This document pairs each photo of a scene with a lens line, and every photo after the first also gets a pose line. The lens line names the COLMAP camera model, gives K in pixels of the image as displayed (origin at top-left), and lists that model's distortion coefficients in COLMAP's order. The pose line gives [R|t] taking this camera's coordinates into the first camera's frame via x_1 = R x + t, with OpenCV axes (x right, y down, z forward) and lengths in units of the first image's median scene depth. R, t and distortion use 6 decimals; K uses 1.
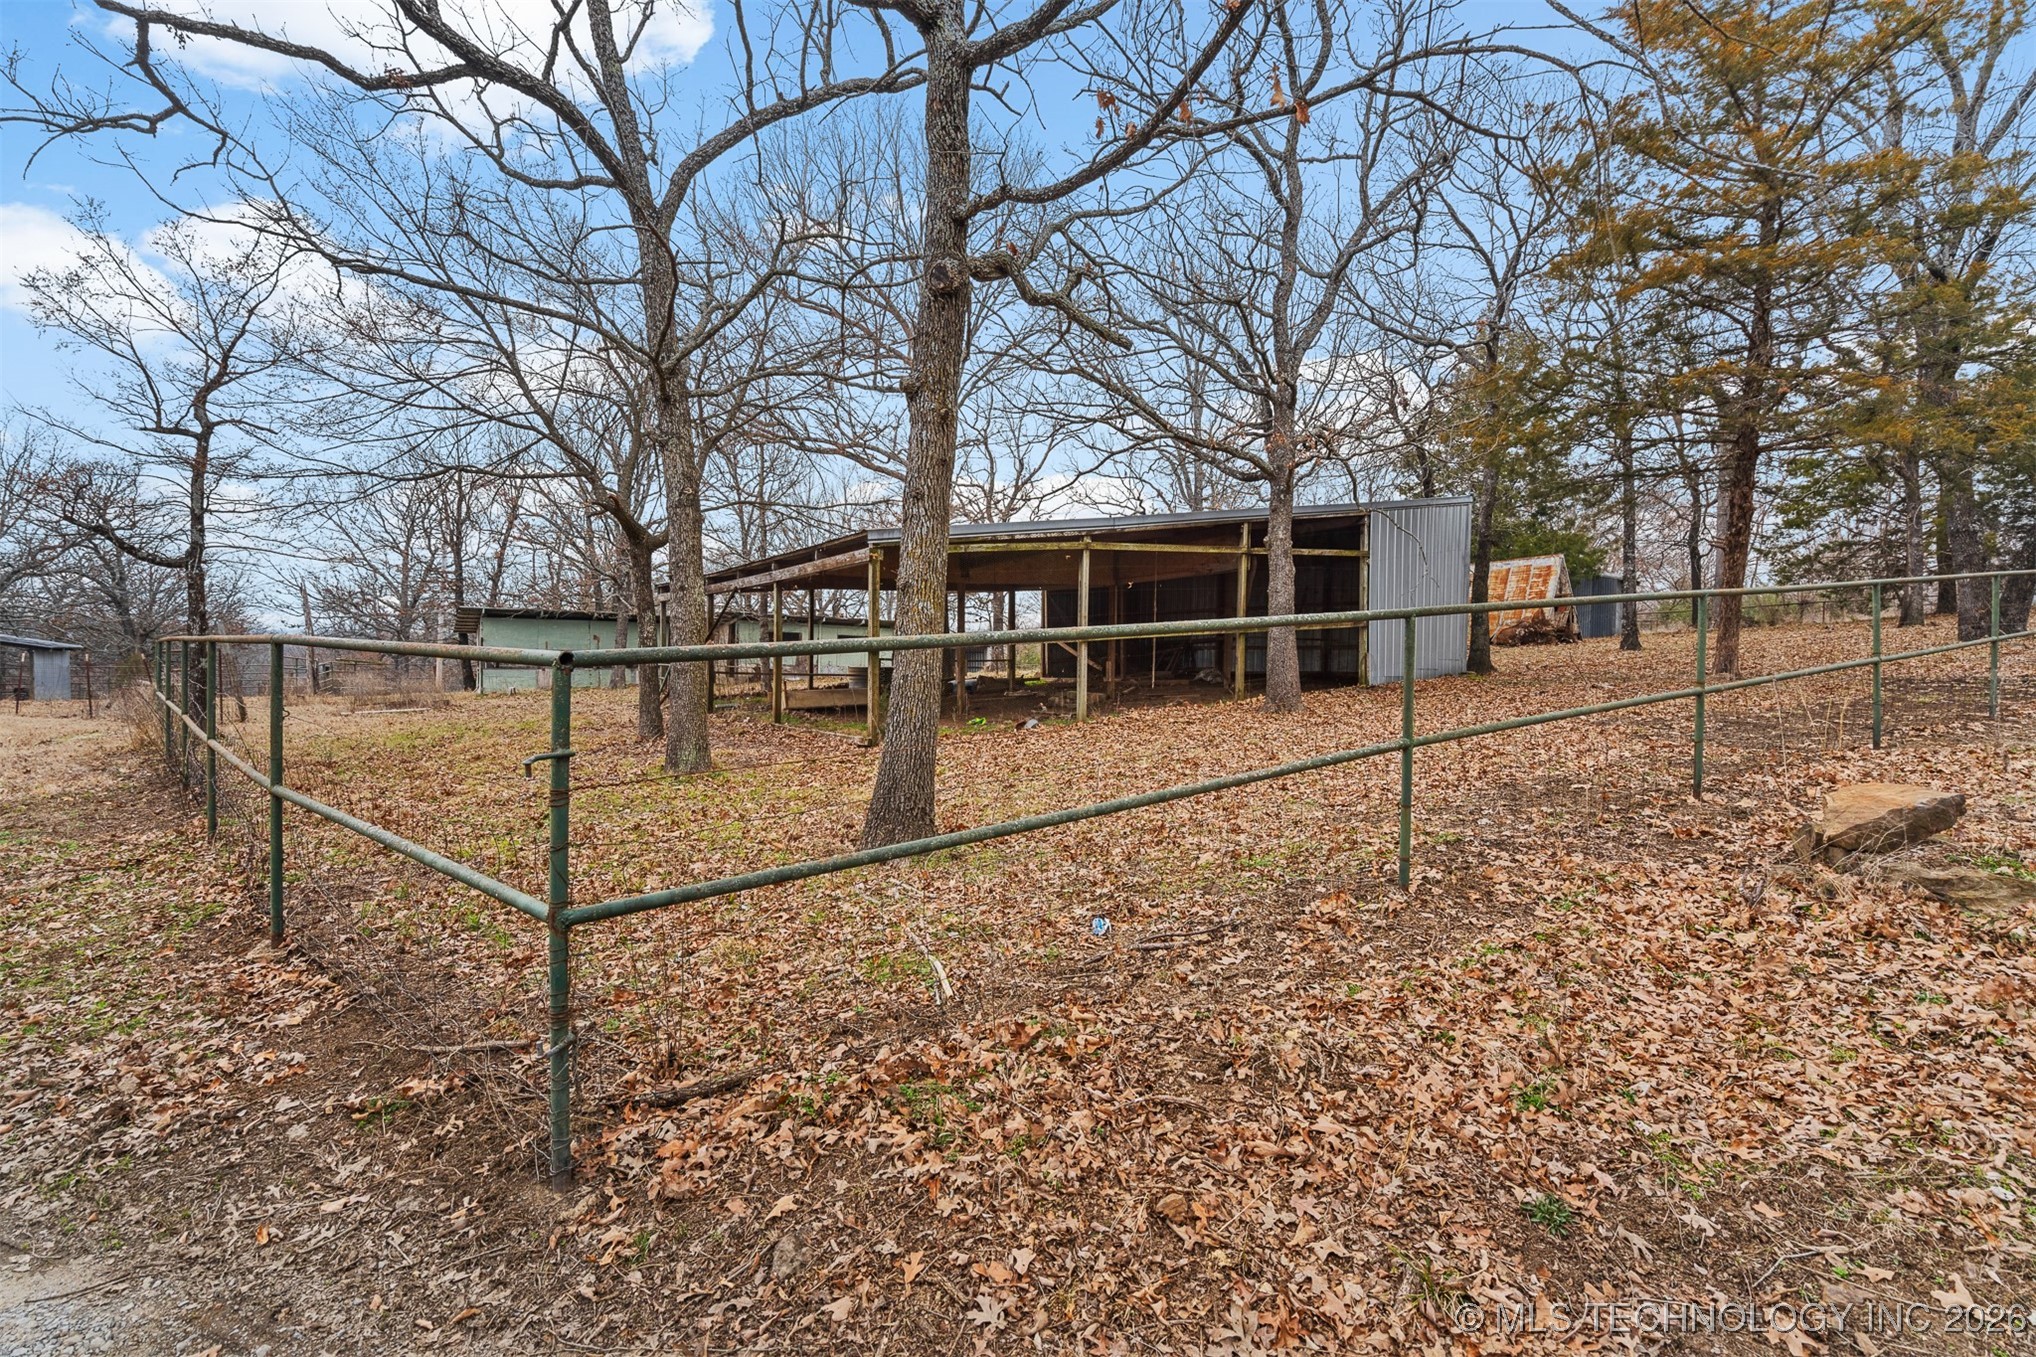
lens RADIAL K [[929.4, 0, 1018.3], [0, 929.4, 676.4], [0, 0, 1]] dist [0.000456, -0.000032]
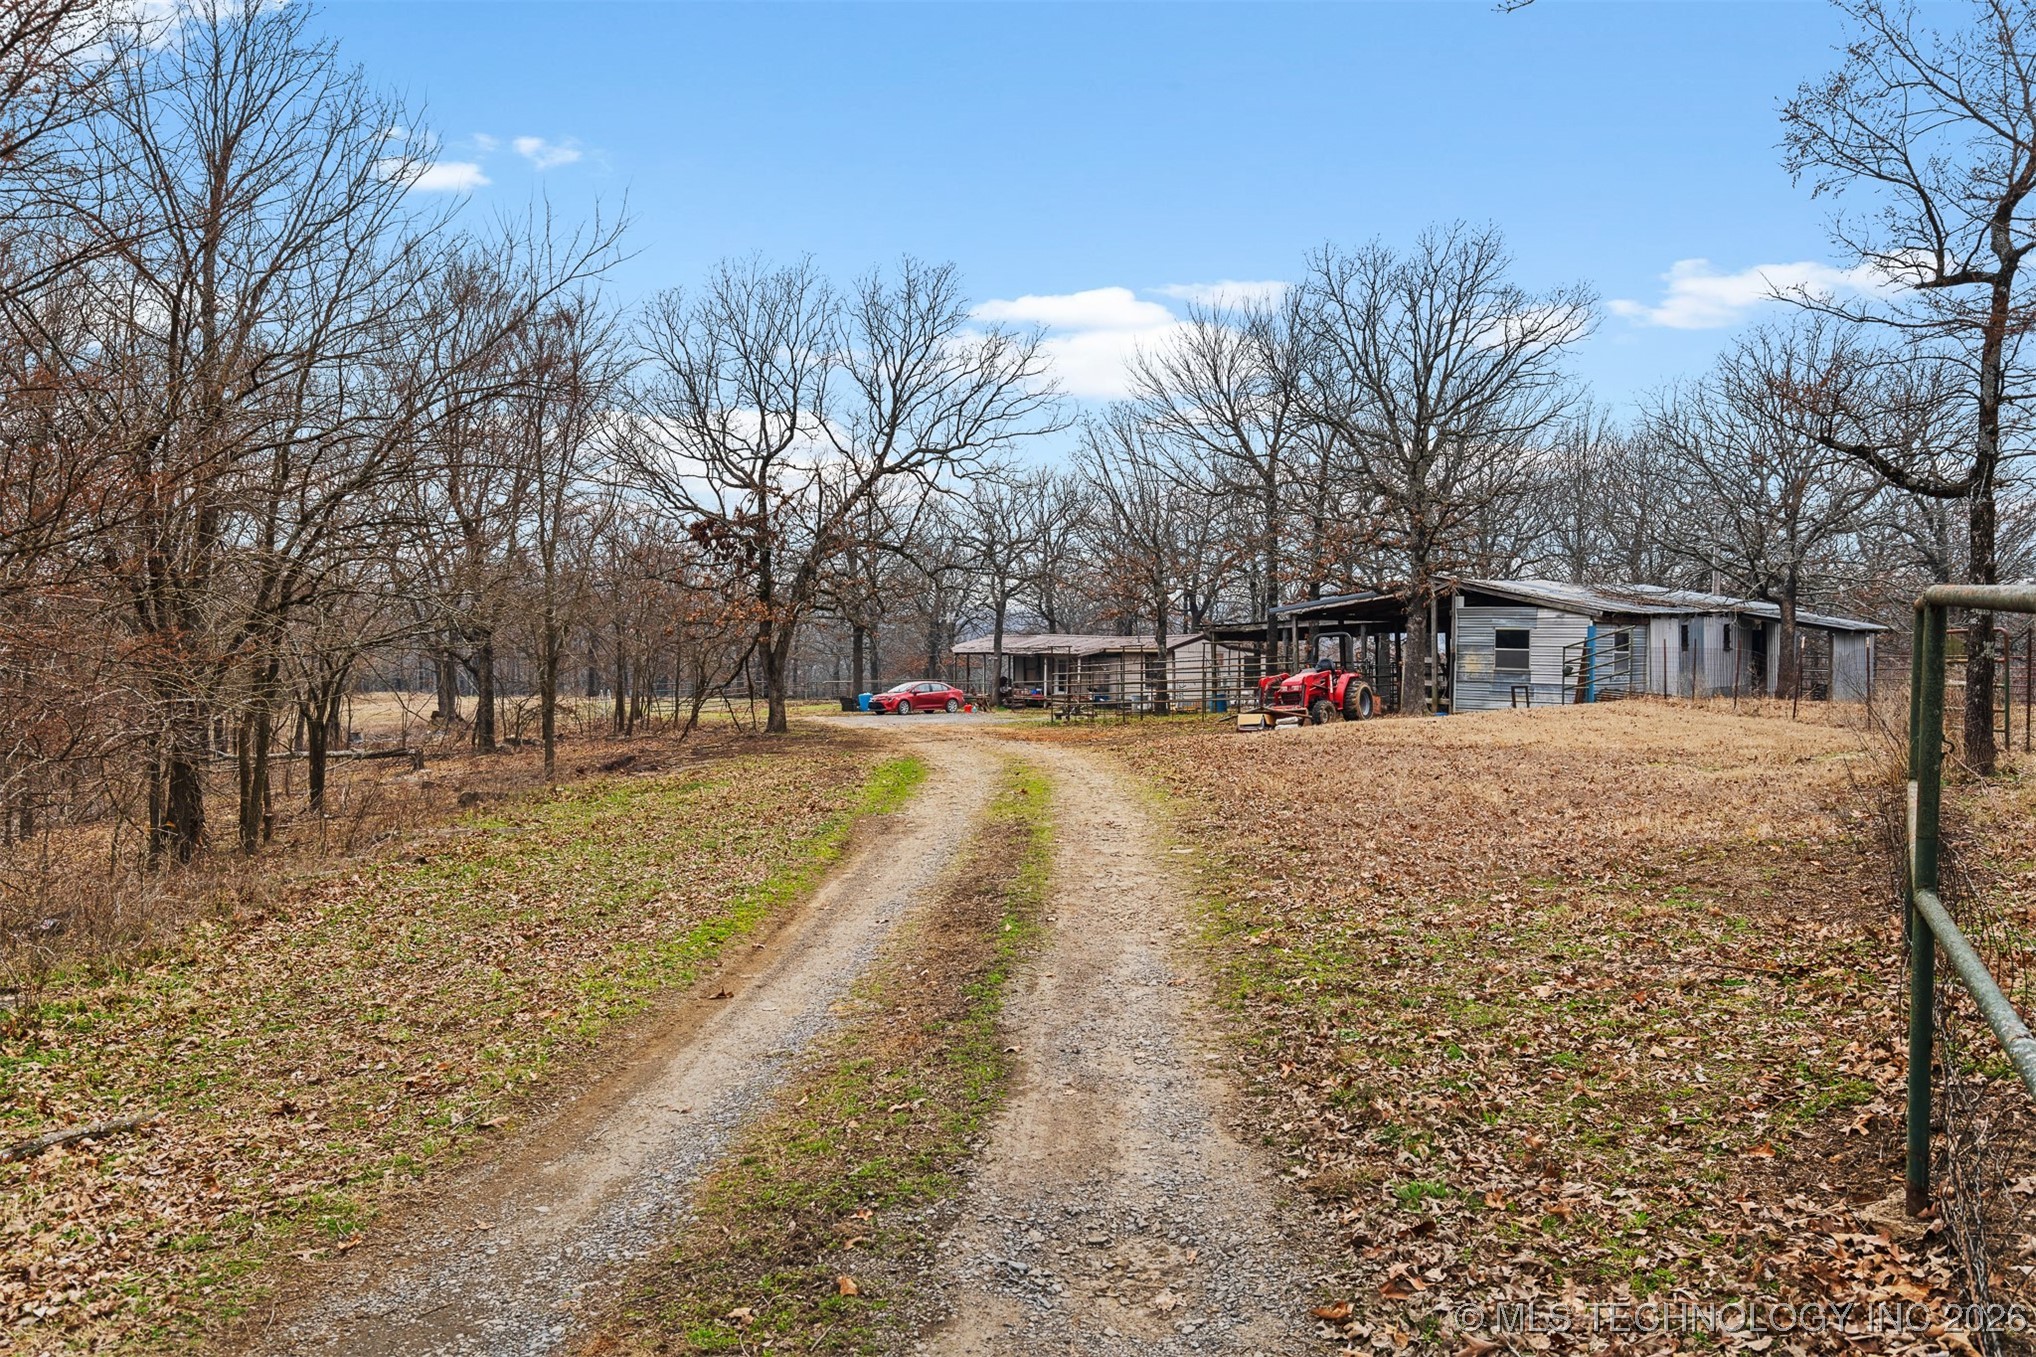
lens RADIAL K [[1579.0, 0, 1017.9], [0, 1579.0, 684.2], [0, 0, 1]] dist [0.013162, 0.005581]
pose [[0.263542, 0.021490, -0.964409, -0.038386], [-0.015990, 0.999712, 0.017907, -0.000136], [0.964515, 0.010702, 0.263809, 0.109545]]
